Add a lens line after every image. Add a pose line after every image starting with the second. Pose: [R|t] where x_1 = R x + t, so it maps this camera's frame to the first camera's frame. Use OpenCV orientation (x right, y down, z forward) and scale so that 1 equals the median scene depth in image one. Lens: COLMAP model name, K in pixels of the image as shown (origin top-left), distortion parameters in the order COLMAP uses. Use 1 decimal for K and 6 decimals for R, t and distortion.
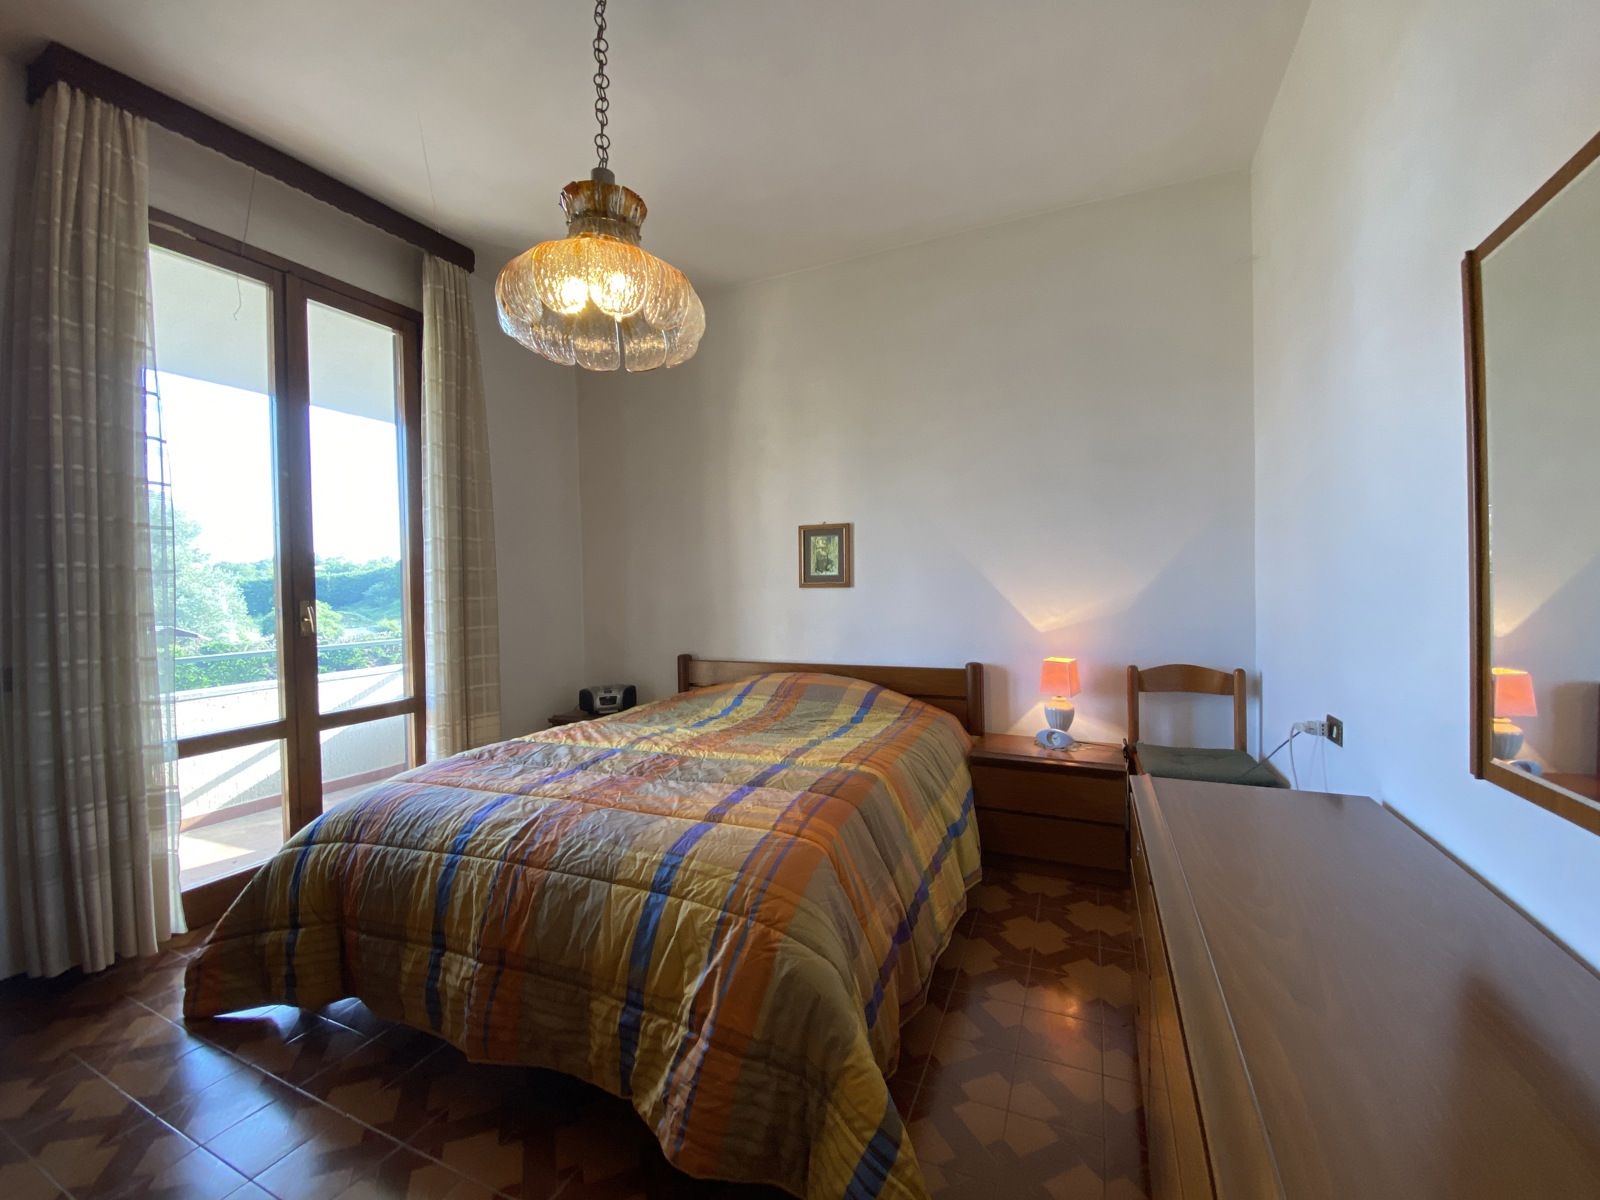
lens RADIAL K [[635.5, 0, 800.0], [0, 635.5, 600.0], [0, 0, 1]] dist [0.001862, -0.008801]
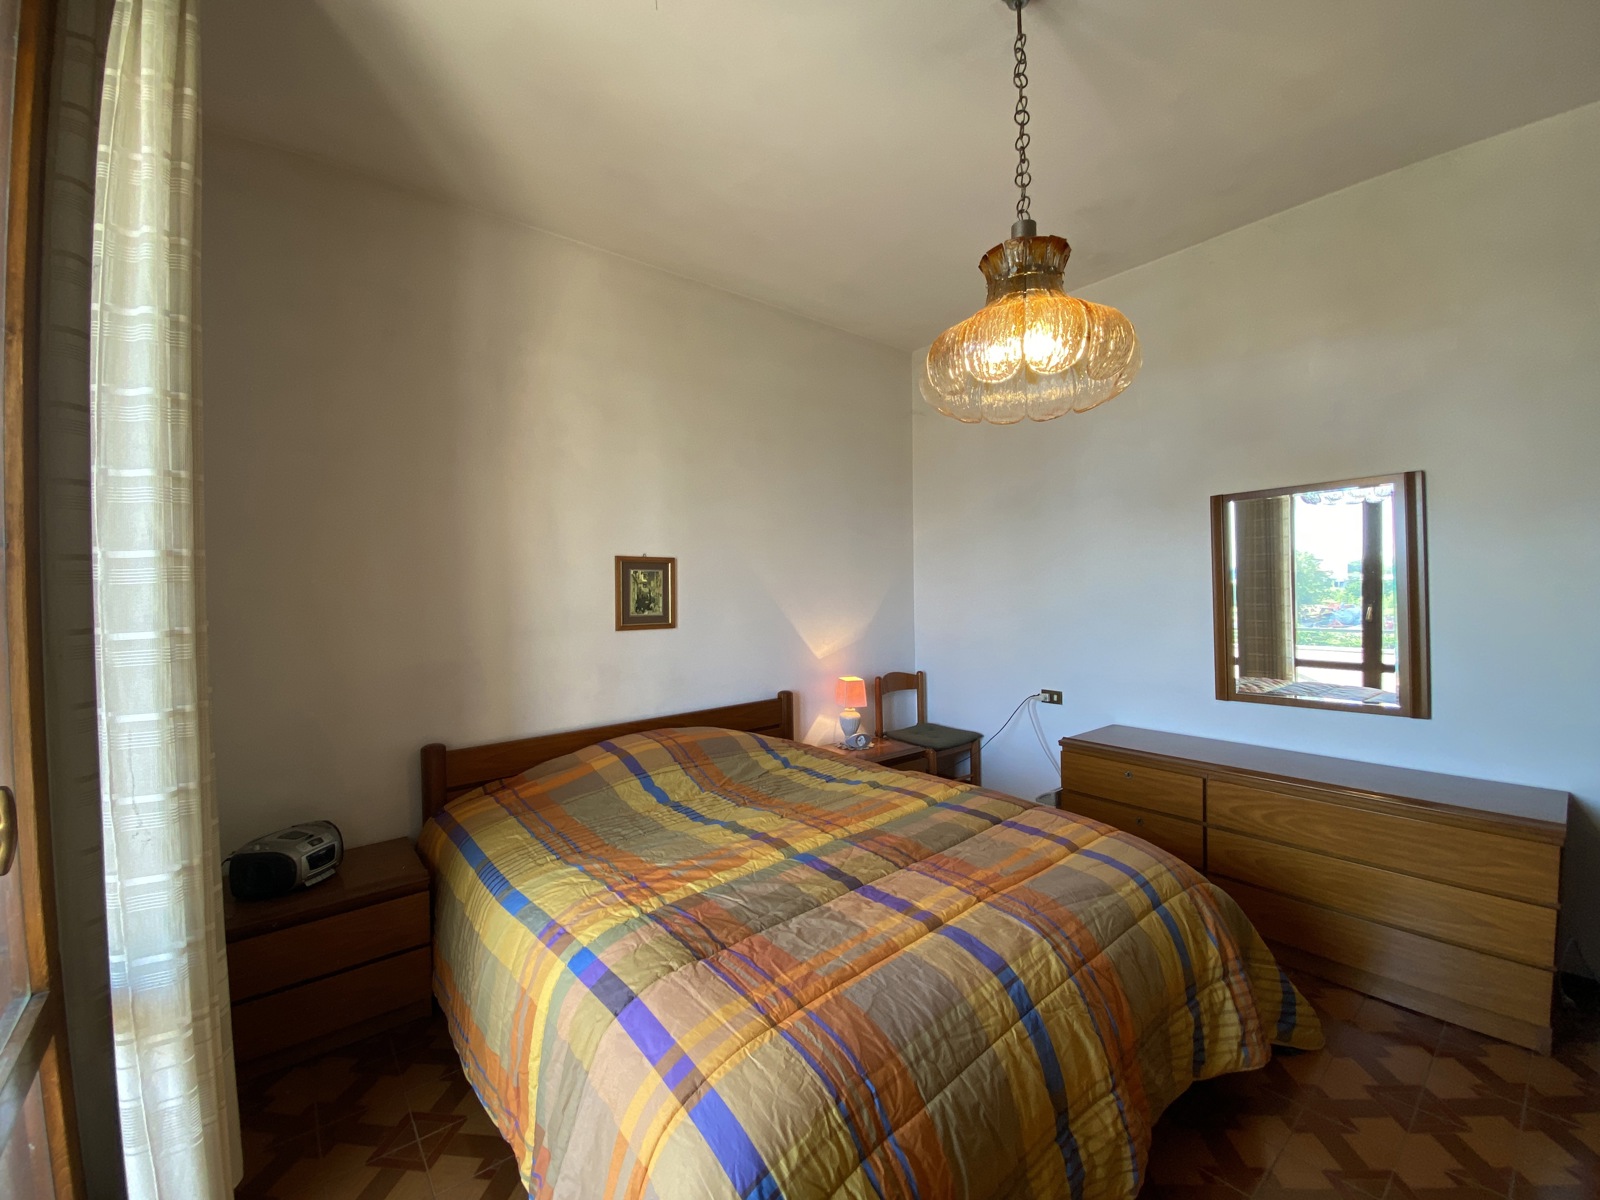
lens RADIAL K [[645.0, 0, 800.0], [0, 645.0, 600.0], [0, 0, 1]] dist [0.017880, -0.019124]
pose [[0.465266, -0.008102, 0.885134, -0.813852], [0.027724, 0.999601, -0.005424, -0.062461], [-0.884737, 0.027063, 0.465305, 0.516521]]
